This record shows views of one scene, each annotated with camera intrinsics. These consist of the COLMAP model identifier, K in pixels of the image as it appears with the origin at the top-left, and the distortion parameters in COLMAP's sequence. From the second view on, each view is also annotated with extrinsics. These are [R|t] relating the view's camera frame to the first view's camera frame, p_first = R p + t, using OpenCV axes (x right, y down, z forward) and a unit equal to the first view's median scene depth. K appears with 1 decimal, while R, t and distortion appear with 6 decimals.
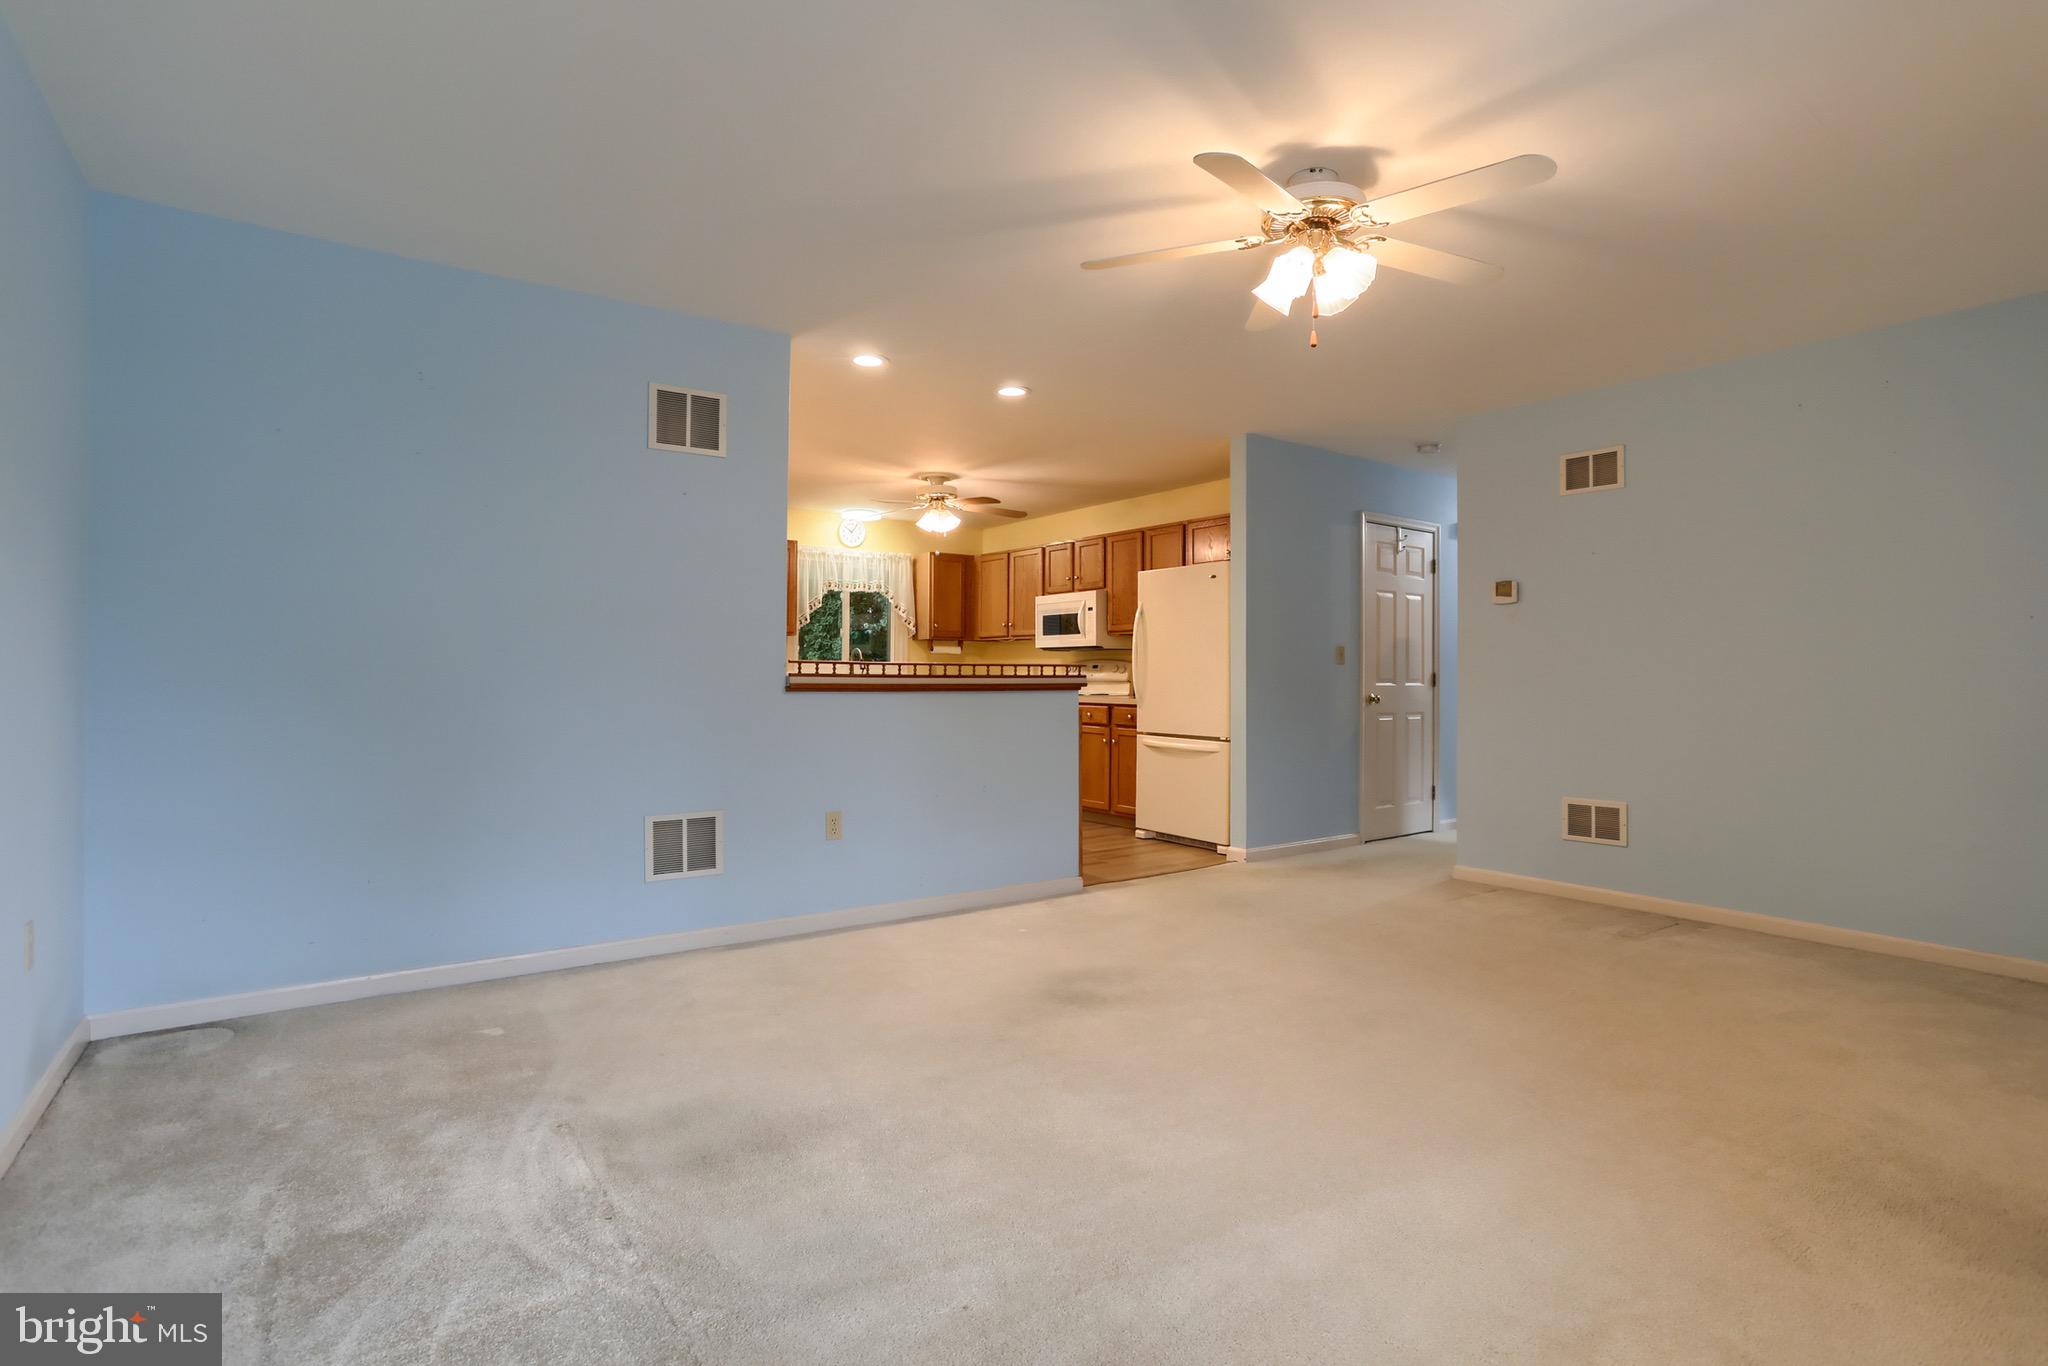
lens RADIAL K [[1035.2, 0, 1009.4], [0, 1035.2, 678.2], [0, 0, 1]] dist [-0.001562, 0.027577]
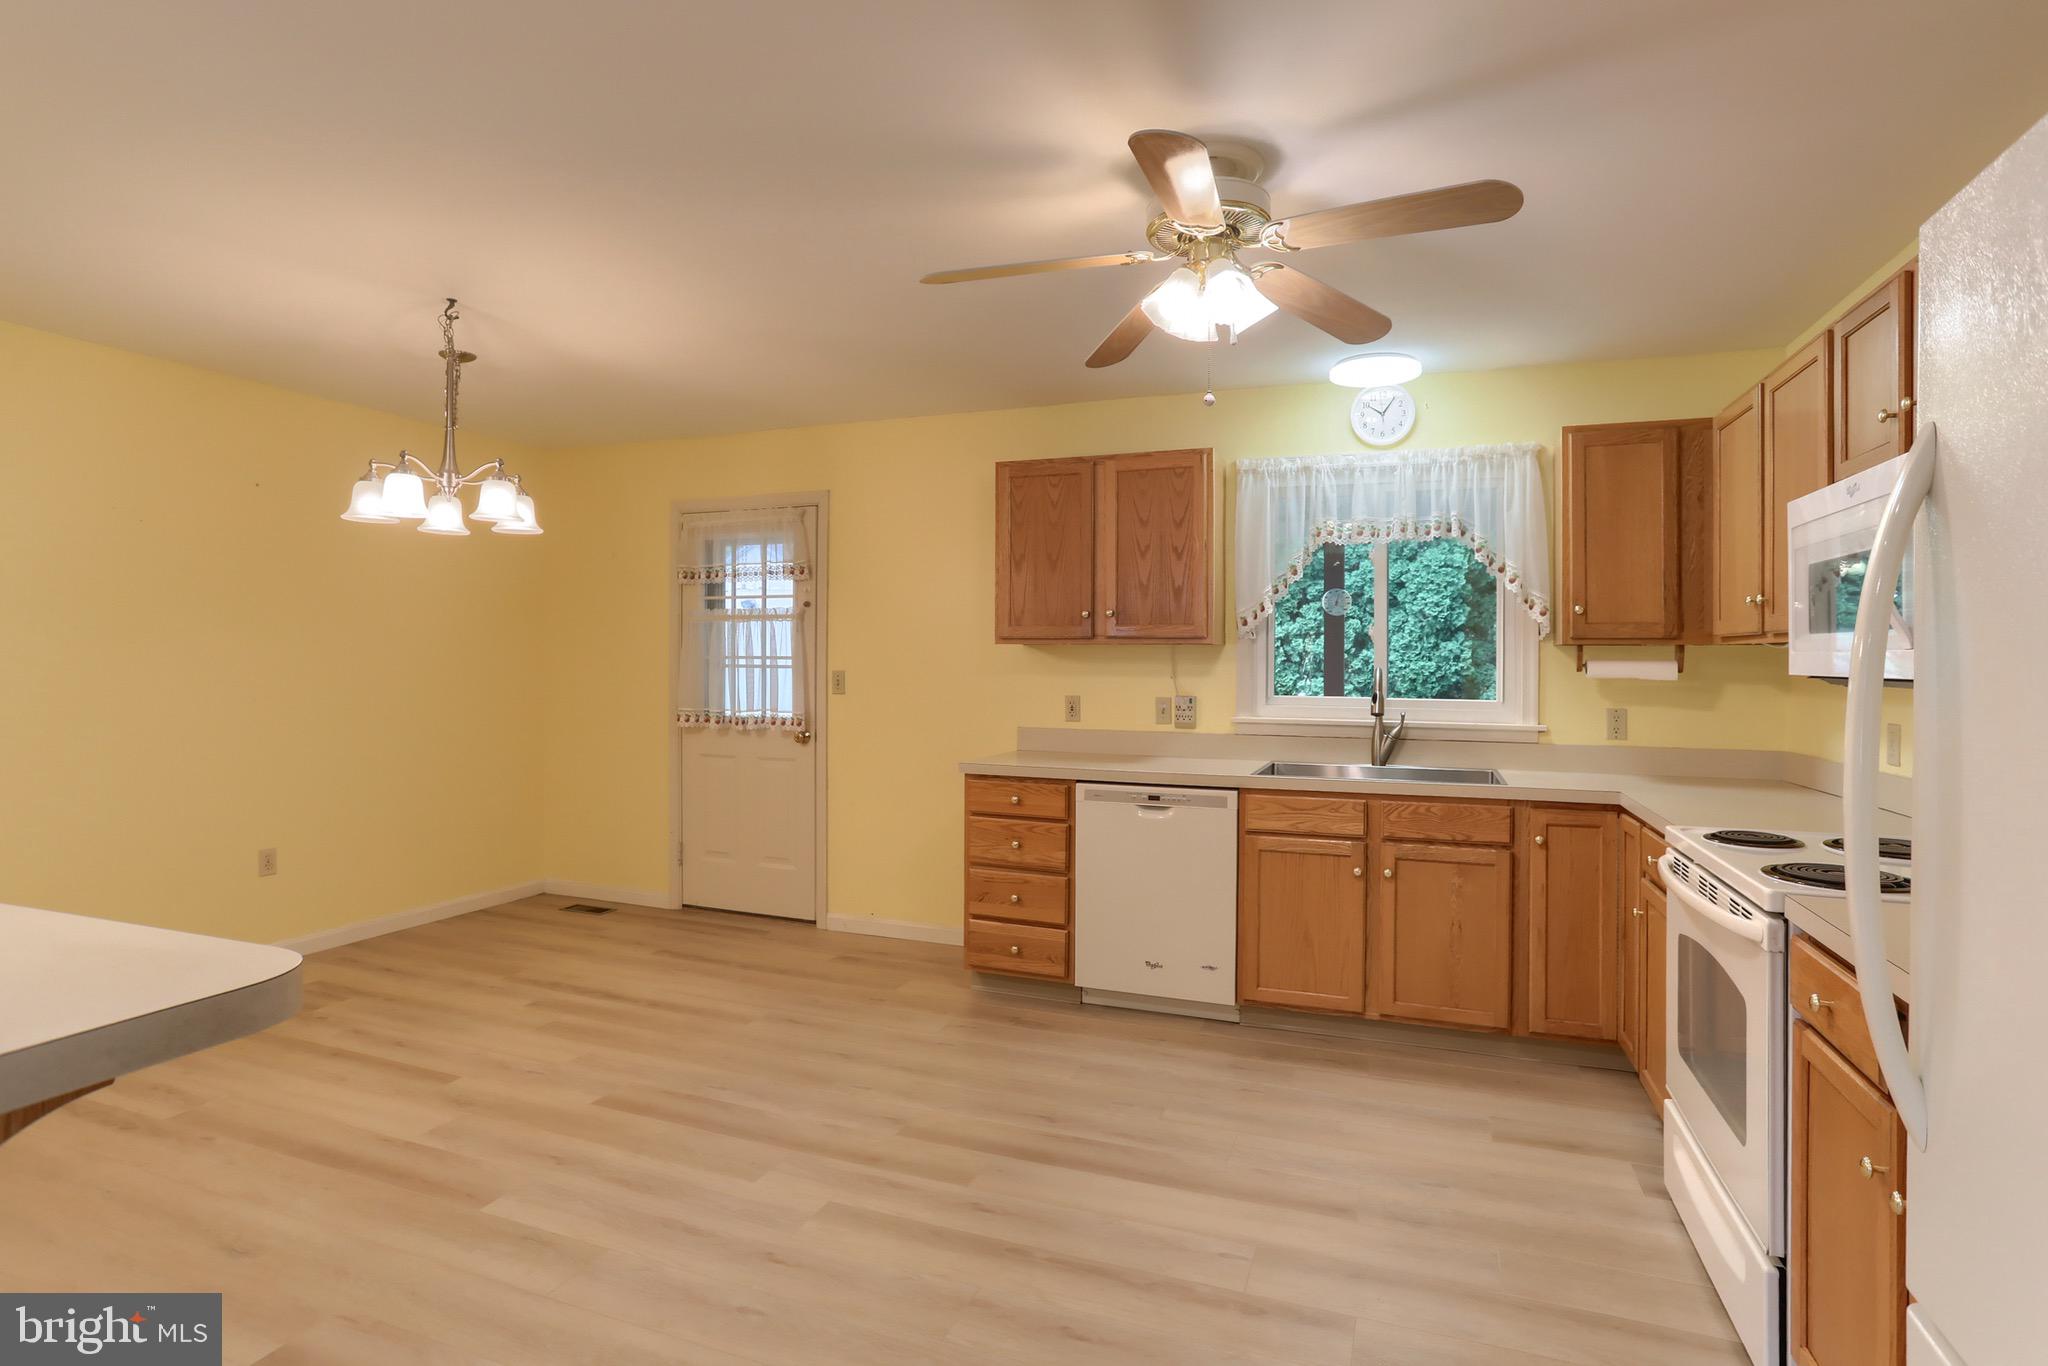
lens RADIAL K [[1018.2, 0, 1014.4], [0, 1018.2, 654.4], [0, 0, 1]] dist [-0.057512, 0.026776]
pose [[0.544681, -0.004680, -0.838630, 0.143824], [-0.005178, 0.999947, -0.008943, -0.031752], [0.838627, 0.009214, 0.544628, 0.664423]]
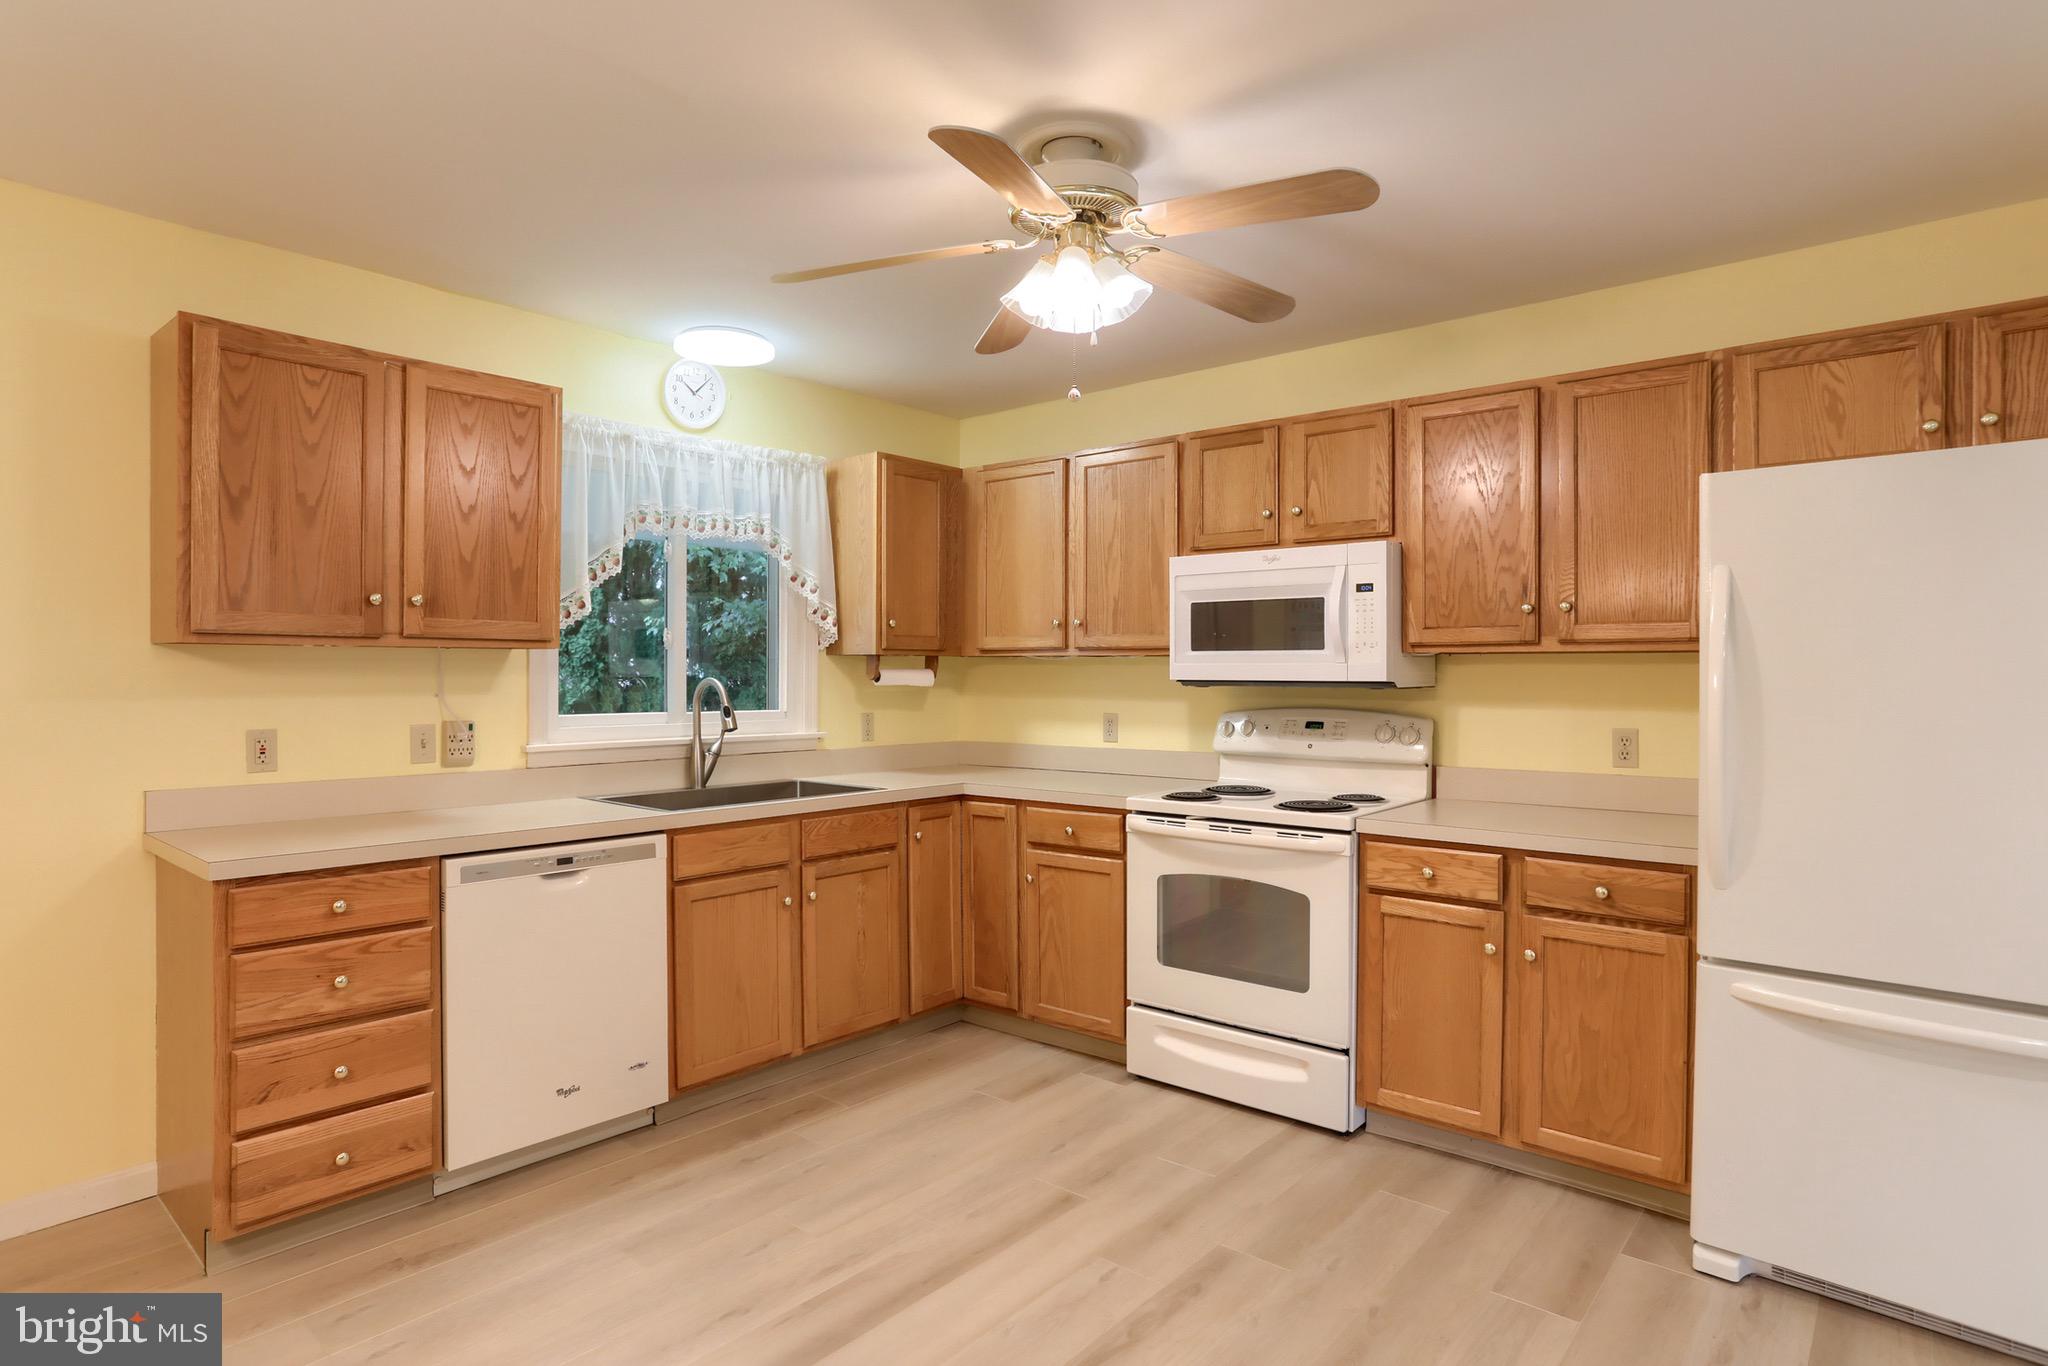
lens RADIAL K [[1105.4, 0, 1022.8], [0, 1105.4, 676.0], [0, 0, 1]] dist [-0.057520, 0.039000]
pose [[0.970575, -0.003364, 0.240776, -0.140150], [0.002809, 0.999993, 0.002649, -0.032405], [-0.240783, -0.001895, 0.970577, 0.586689]]
